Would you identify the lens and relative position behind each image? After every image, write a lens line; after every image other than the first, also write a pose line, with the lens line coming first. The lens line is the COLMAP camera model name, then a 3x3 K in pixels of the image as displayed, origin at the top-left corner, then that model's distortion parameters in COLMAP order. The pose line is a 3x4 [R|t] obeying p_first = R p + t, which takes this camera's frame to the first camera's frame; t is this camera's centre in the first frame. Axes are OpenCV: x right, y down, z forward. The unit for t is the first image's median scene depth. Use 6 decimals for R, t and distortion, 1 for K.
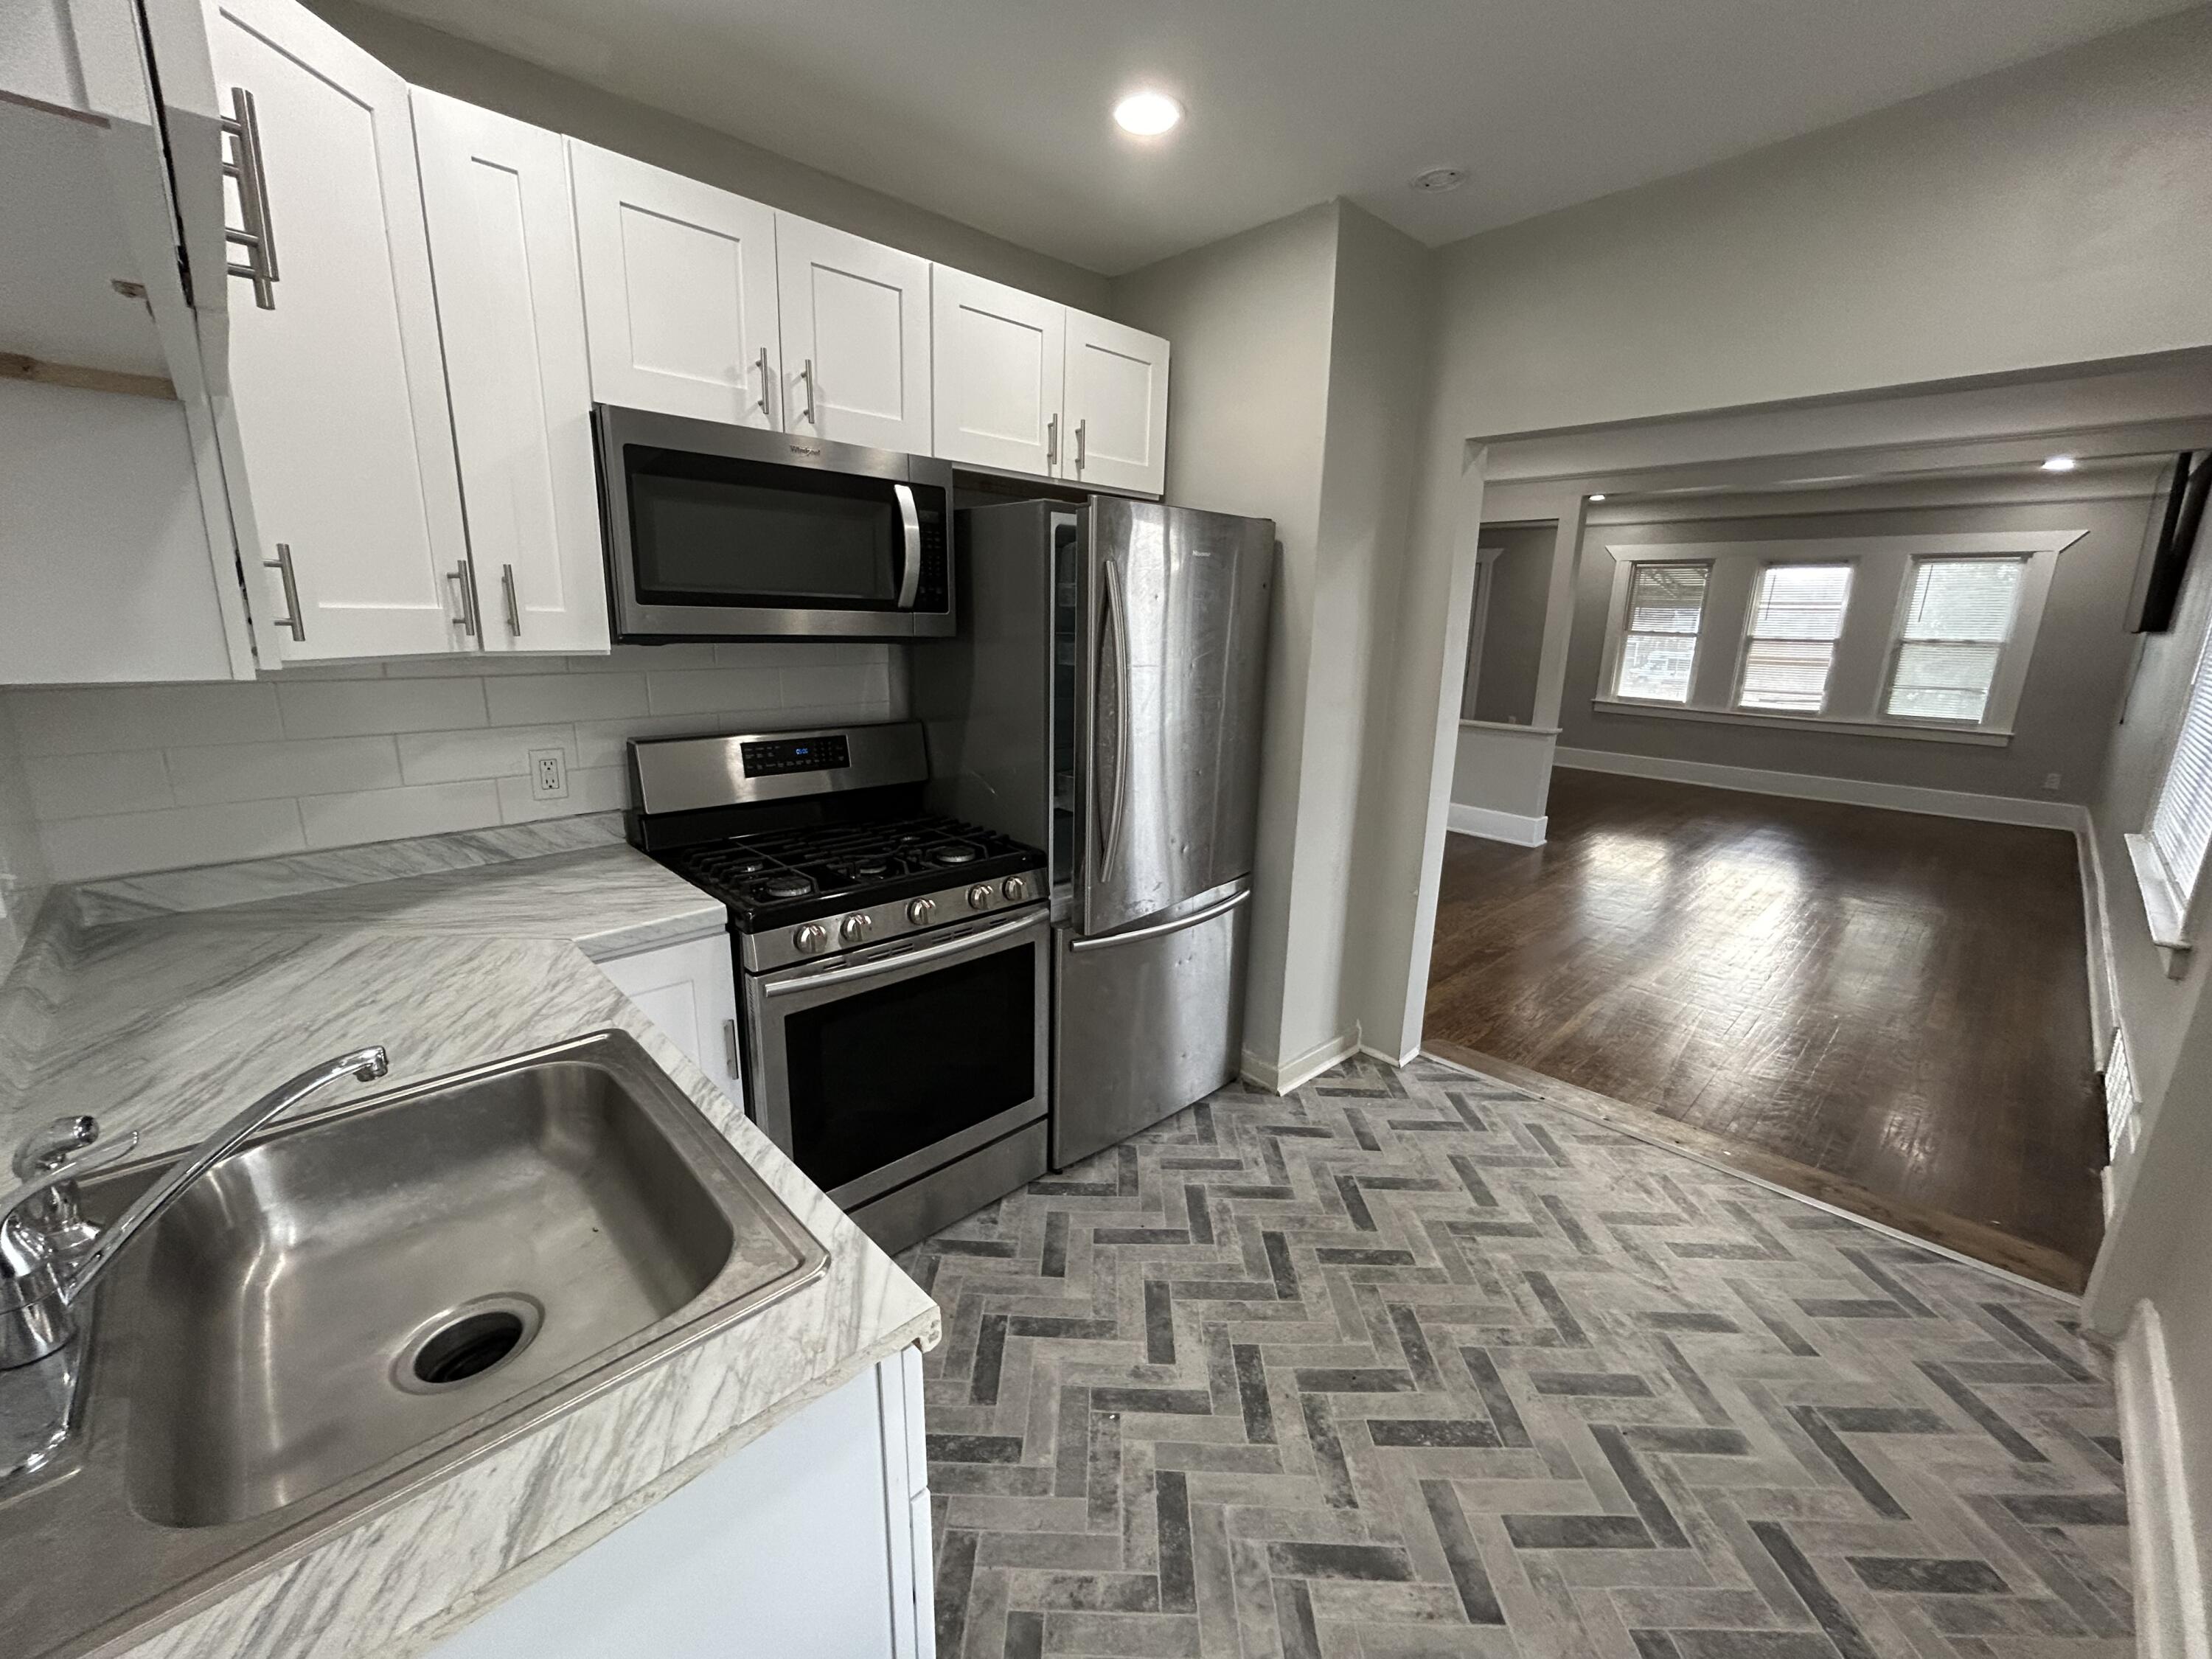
lens RADIAL K [[895.0, 0, 1101.0], [0, 895.0, 830.6], [0, 0, 1]] dist [0.000383, 0.000546]
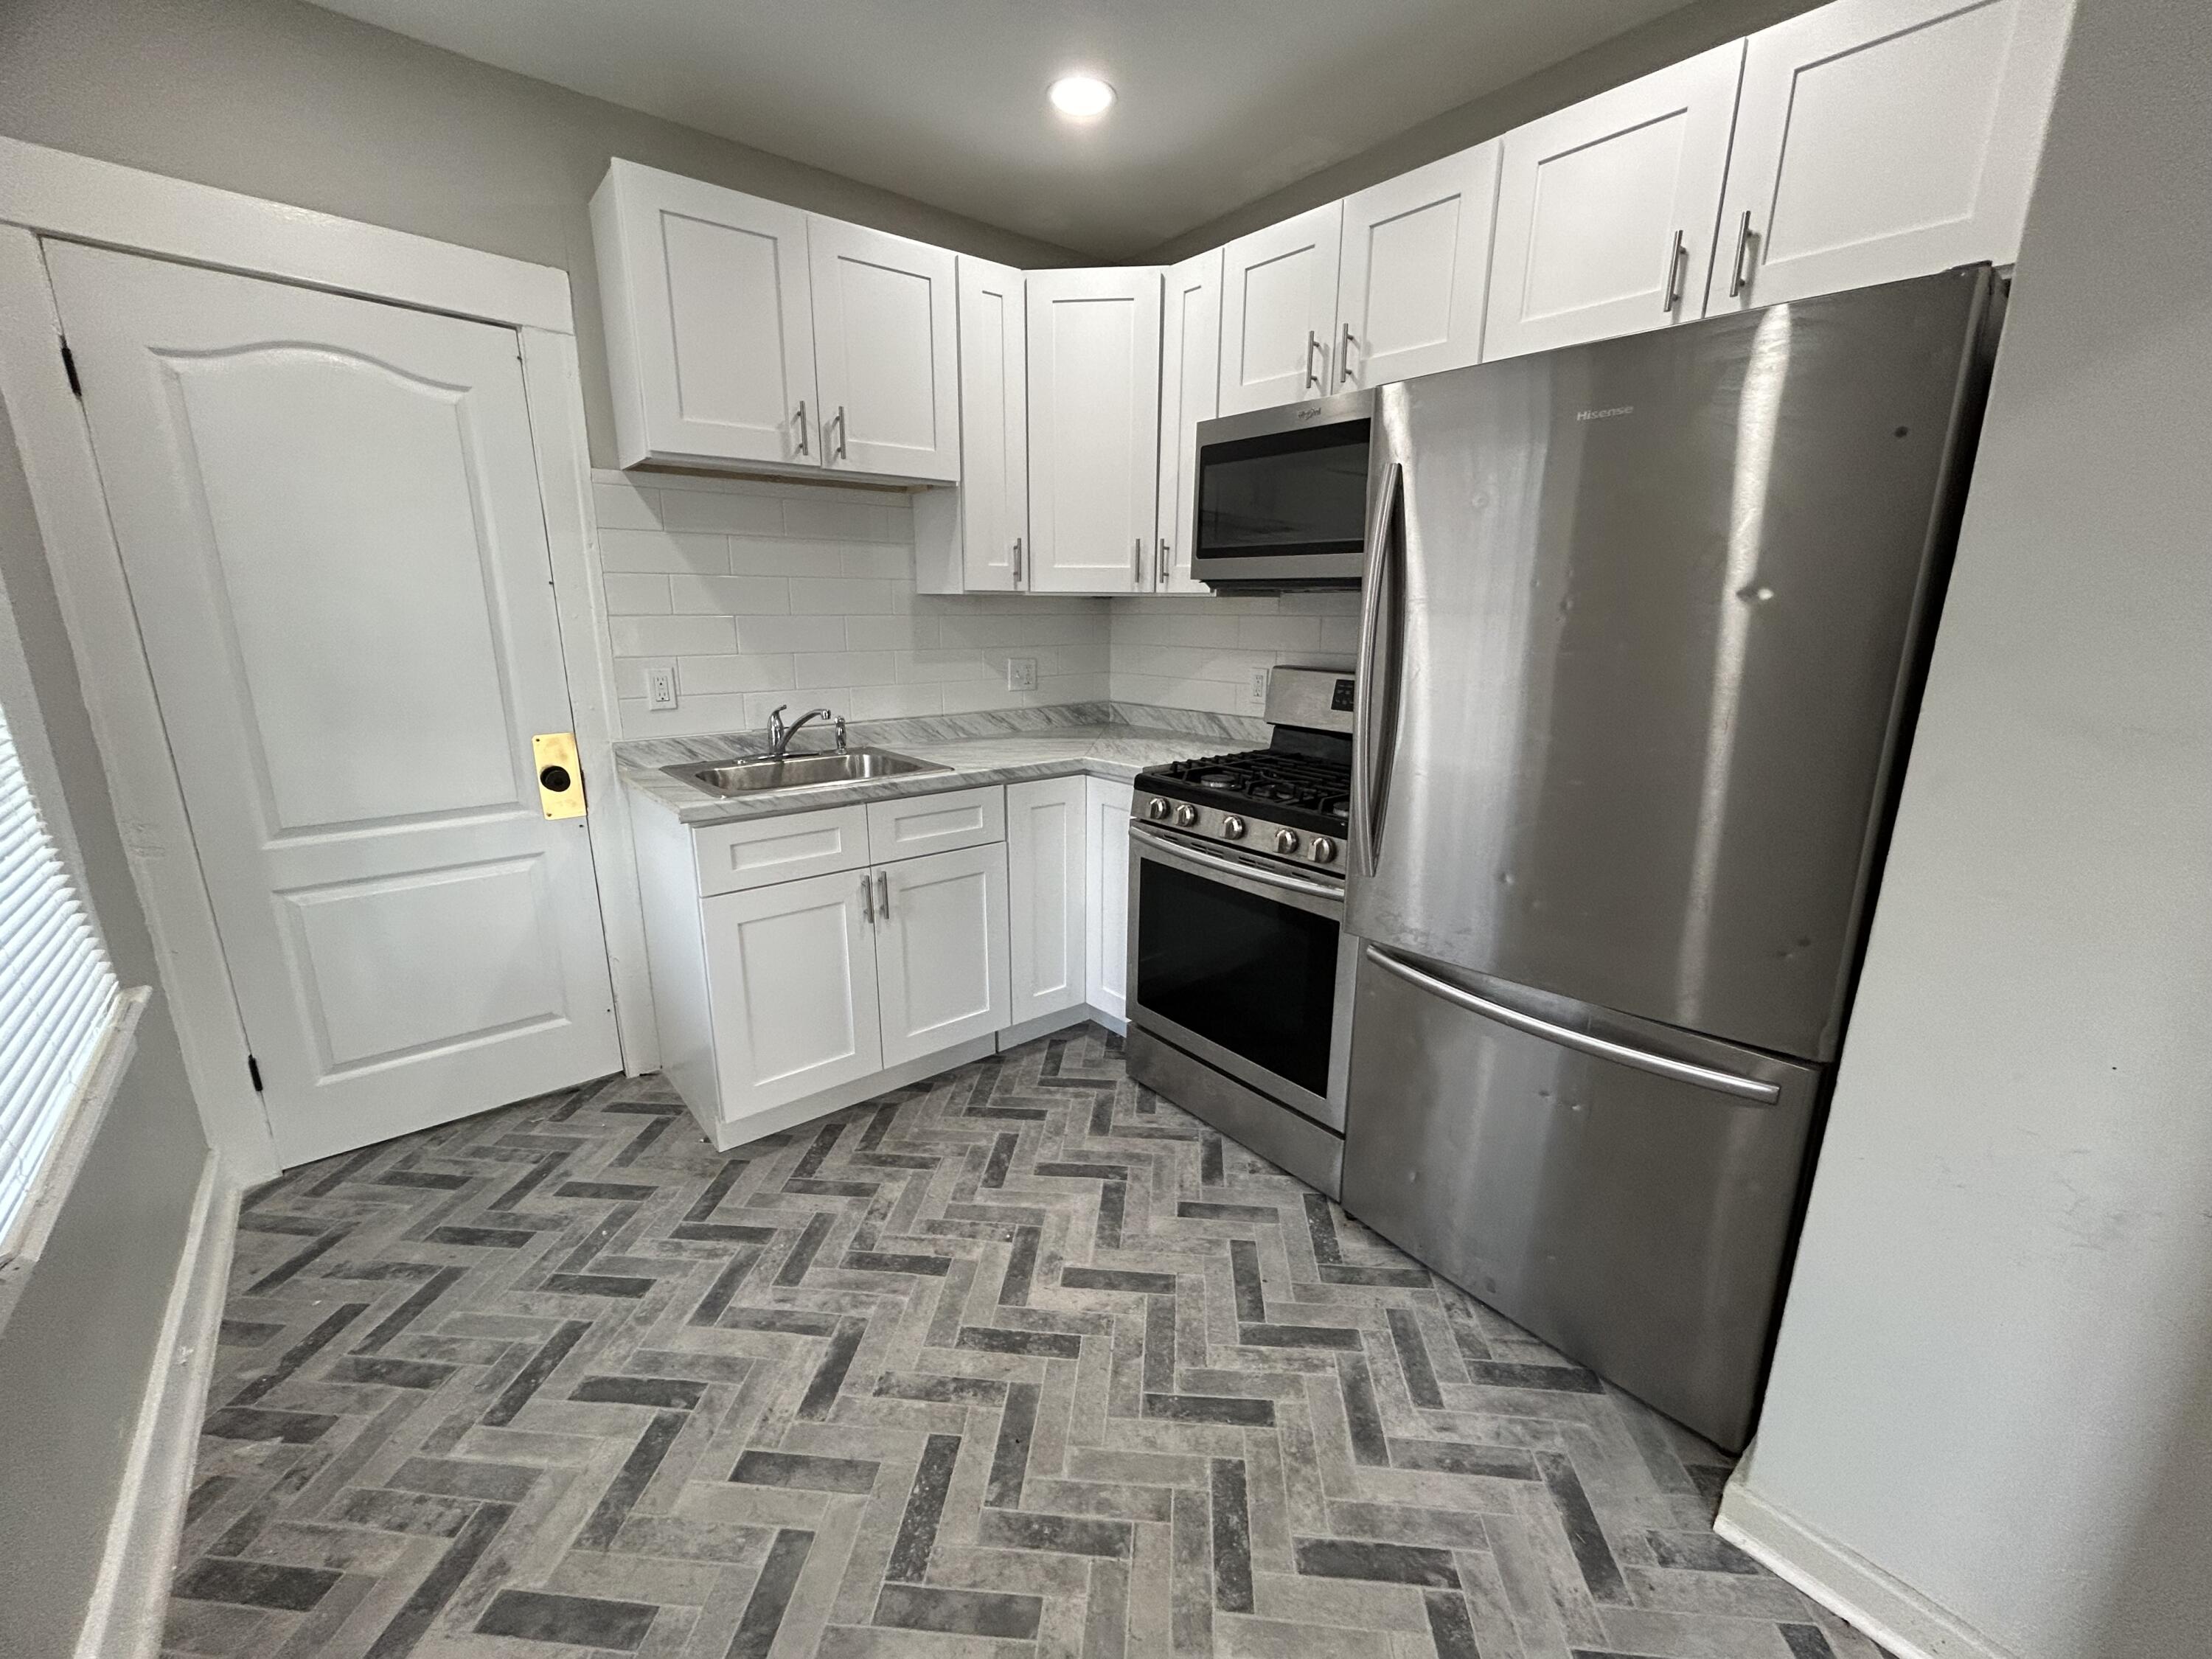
lens RADIAL K [[895.0, 0, 1100.0], [0, 895.0, 823.8], [0, 0, 1]] dist [0.000383, 0.000546]
pose [[-0.083335, 0.214419, -0.973180, 1.003588], [-0.232018, 0.945564, 0.228202, -0.146054], [0.969135, 0.244813, -0.029049, 0.996660]]
